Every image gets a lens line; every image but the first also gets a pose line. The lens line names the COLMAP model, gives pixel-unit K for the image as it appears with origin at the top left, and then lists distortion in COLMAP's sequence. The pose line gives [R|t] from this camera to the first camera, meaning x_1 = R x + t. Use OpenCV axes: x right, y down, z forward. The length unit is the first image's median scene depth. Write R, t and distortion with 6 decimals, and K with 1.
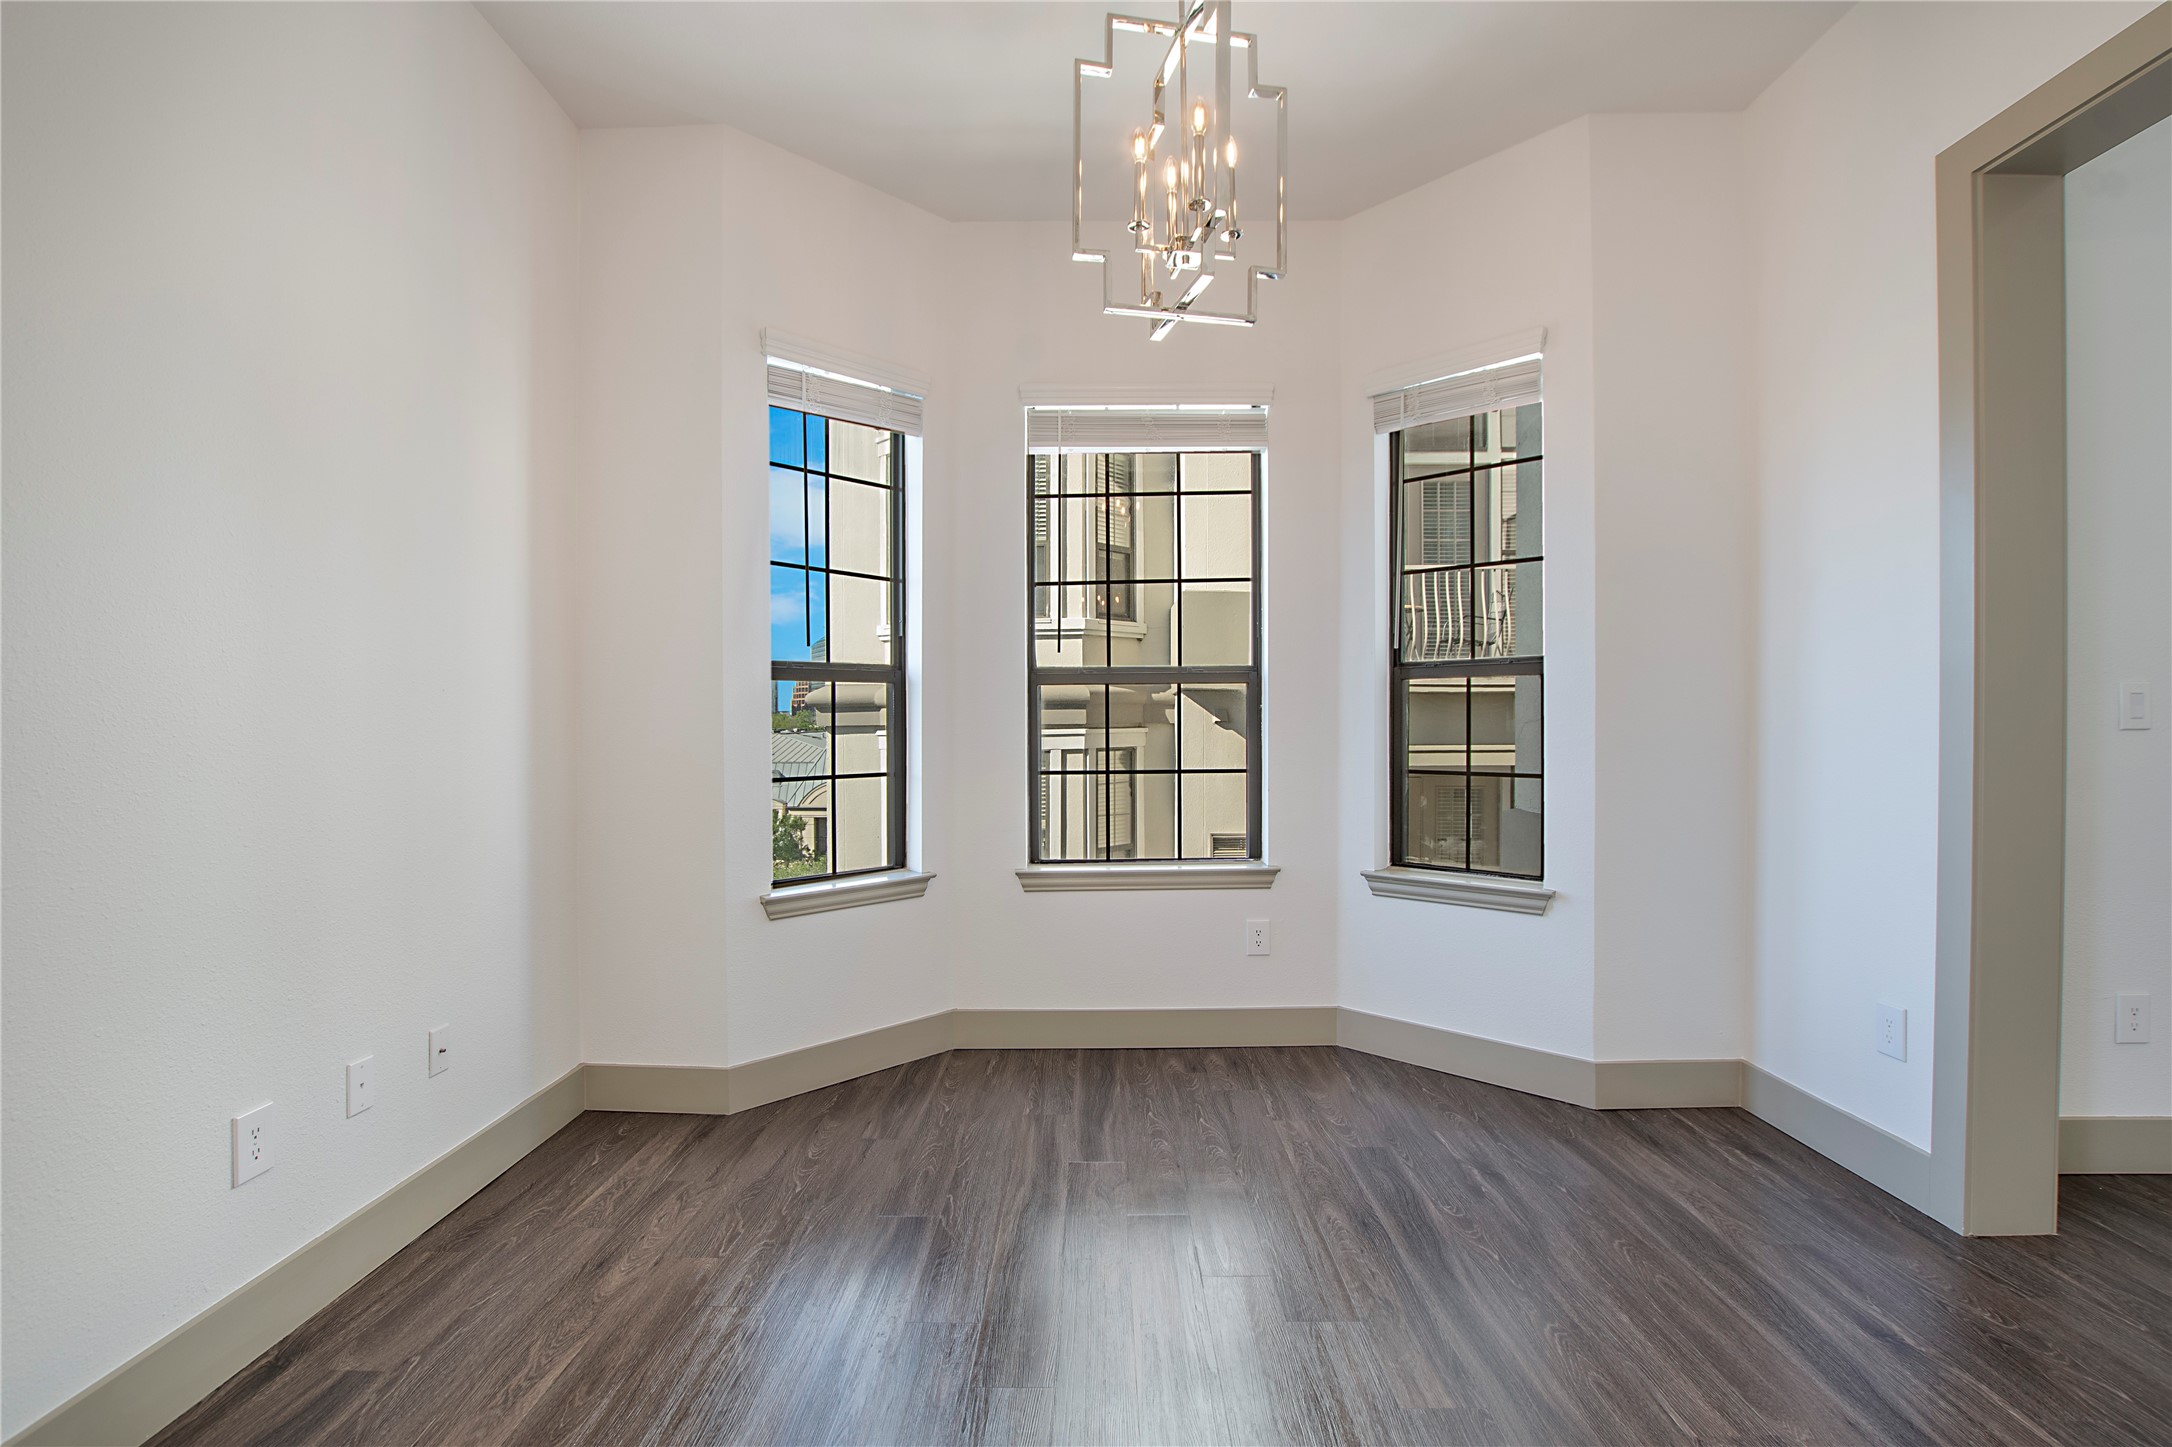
lens RADIAL K [[961.3, 0, 1090.6], [0, 961.3, 723.4], [0, 0, 1]] dist [-0.030686, 0.003334]
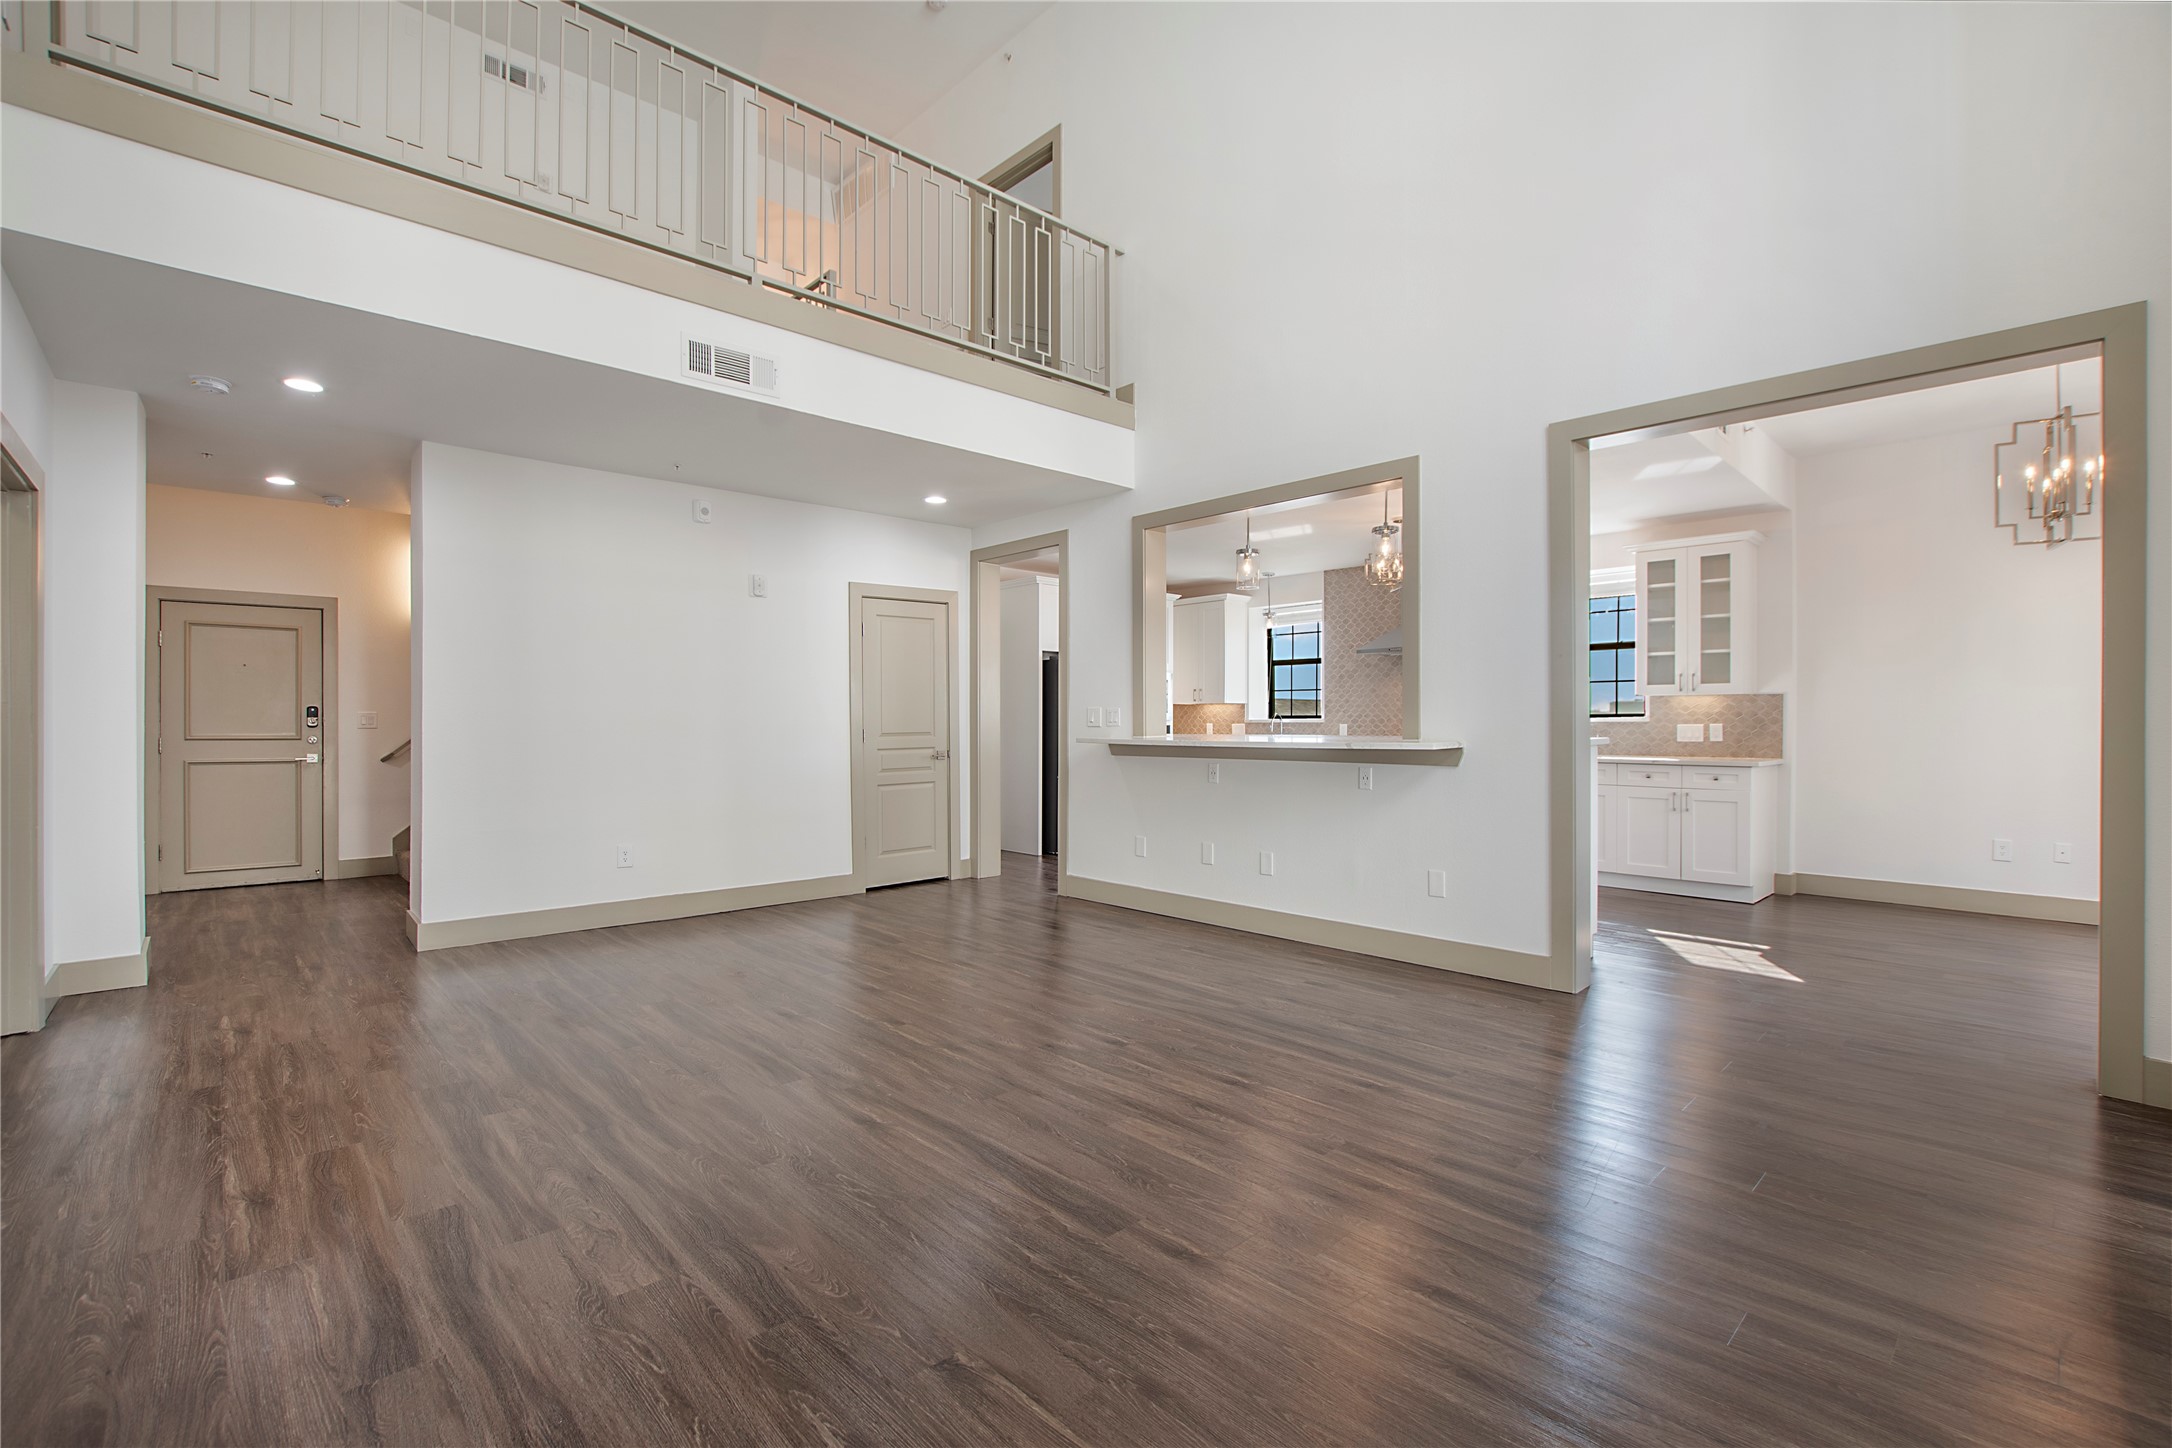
lens RADIAL K [[961.3, 0, 1082.6], [0, 961.3, 738.4], [0, 0, 1]] dist [-0.030686, 0.003334]
pose [[-0.724980, 0.013230, -0.688642, 2.048013], [0.001221, 0.999839, 0.017924, -0.005310], [0.688768, 0.012154, -0.724880, 0.631614]]
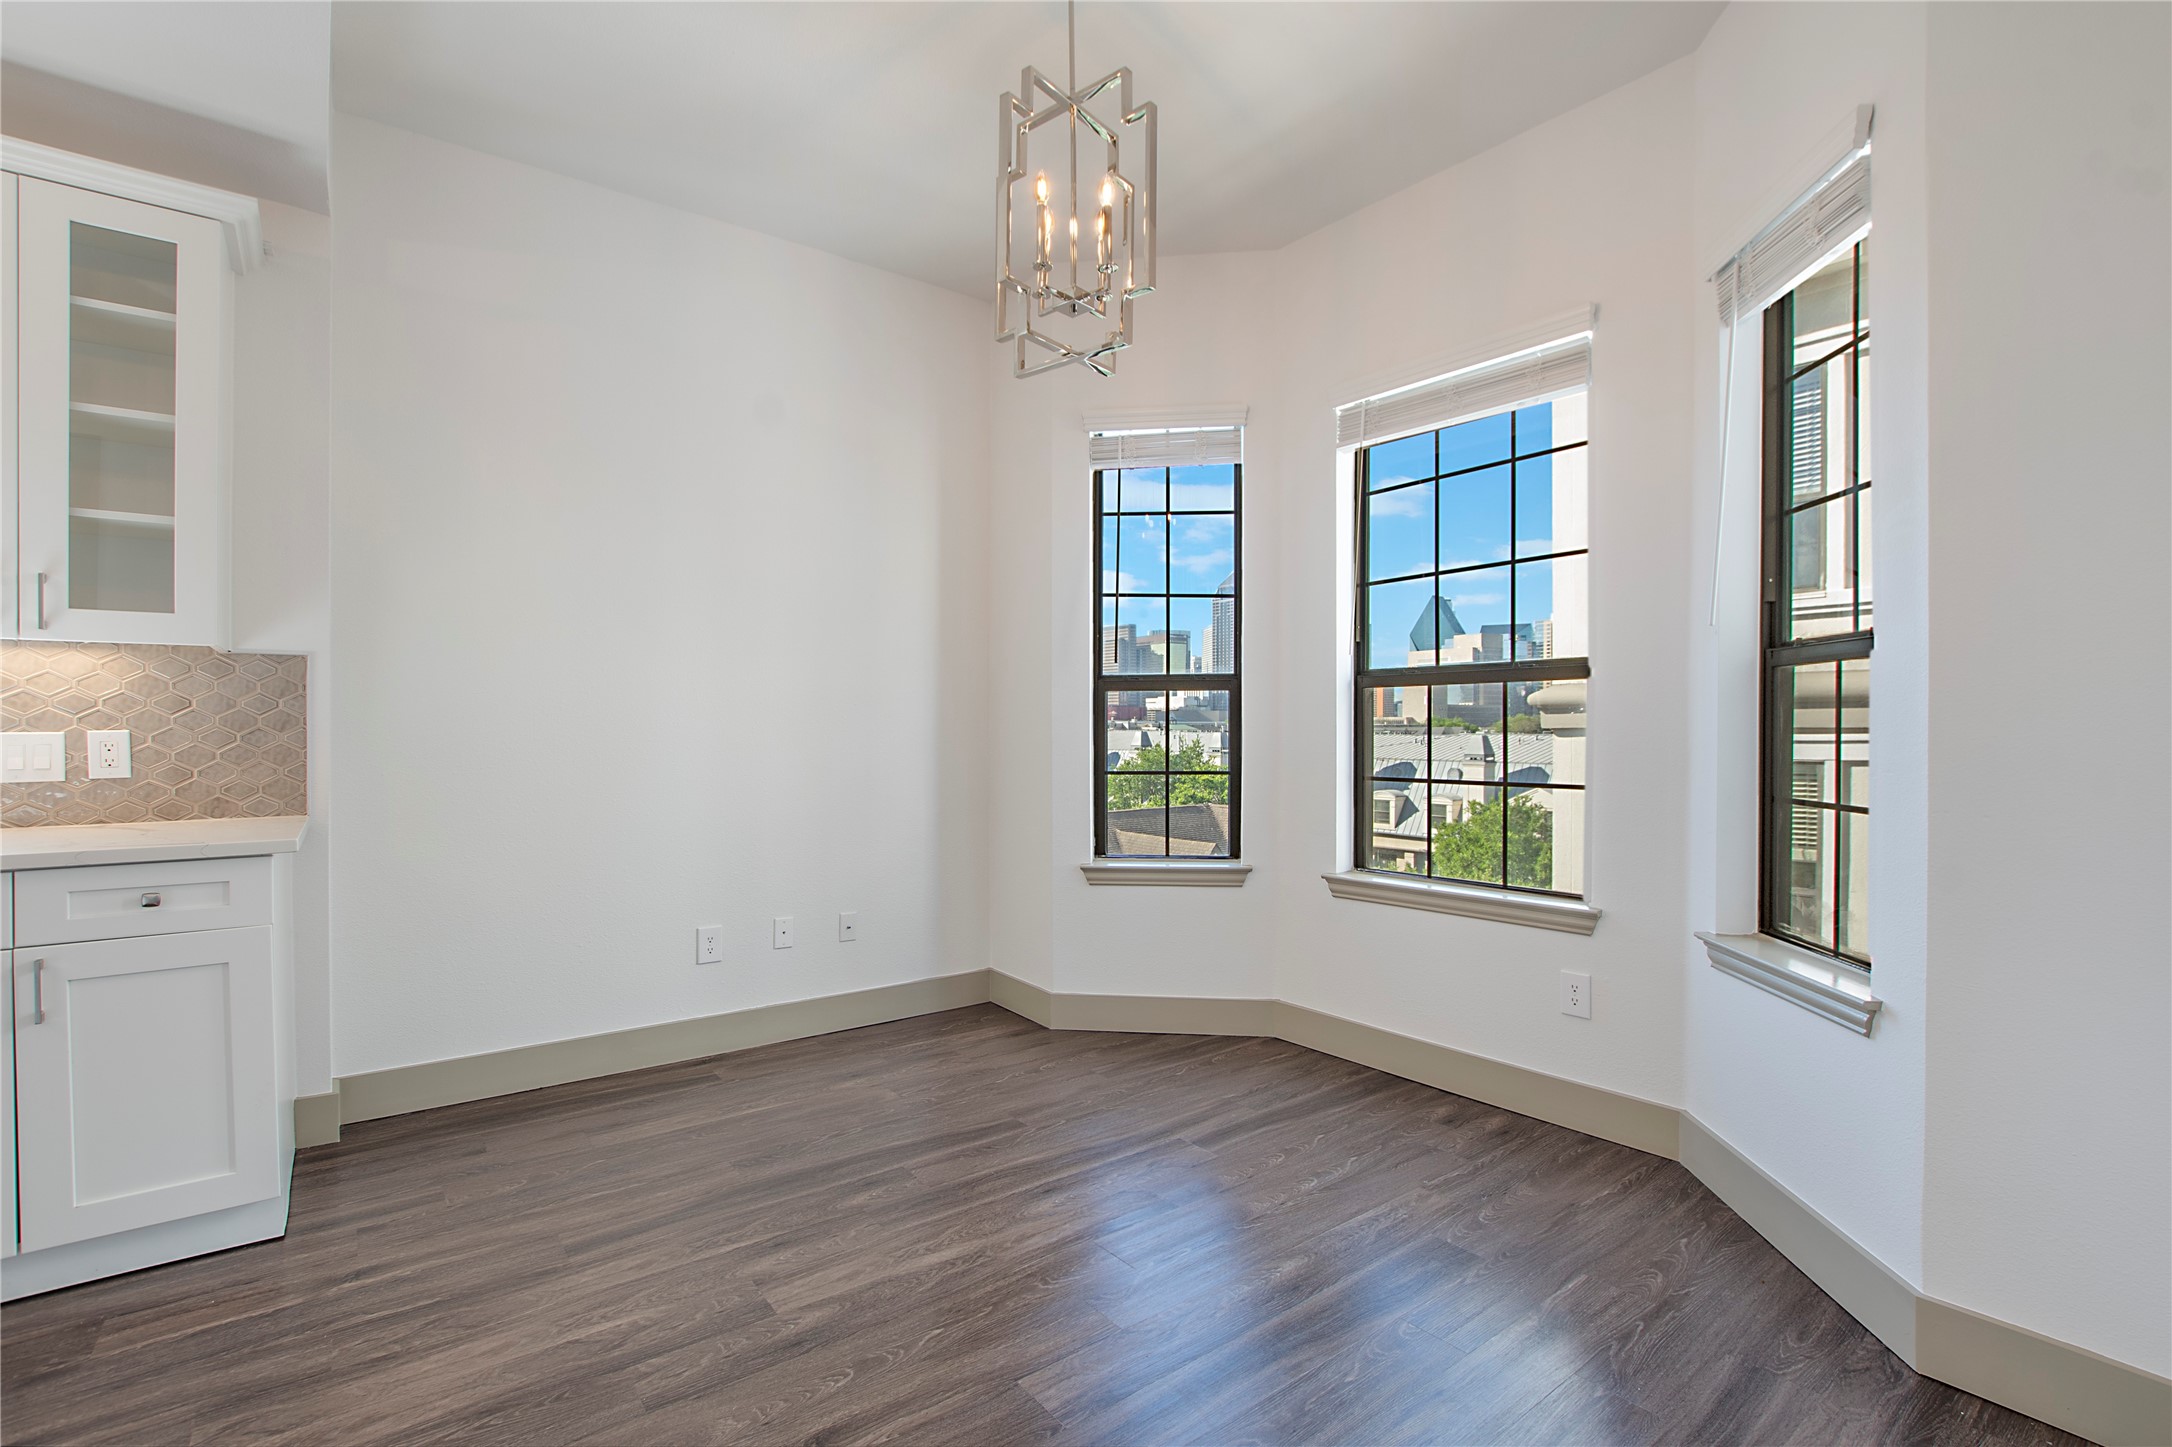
lens RADIAL K [[961.3, 0, 1092.8], [0, 961.3, 725.0], [0, 0, 1]] dist [-0.030686, 0.003334]
pose [[0.629565, 0.002452, -0.776944, 0.615203], [-0.001854, 0.999997, 0.001653, -0.004286], [0.776946, 0.000400, 0.629567, 0.206060]]
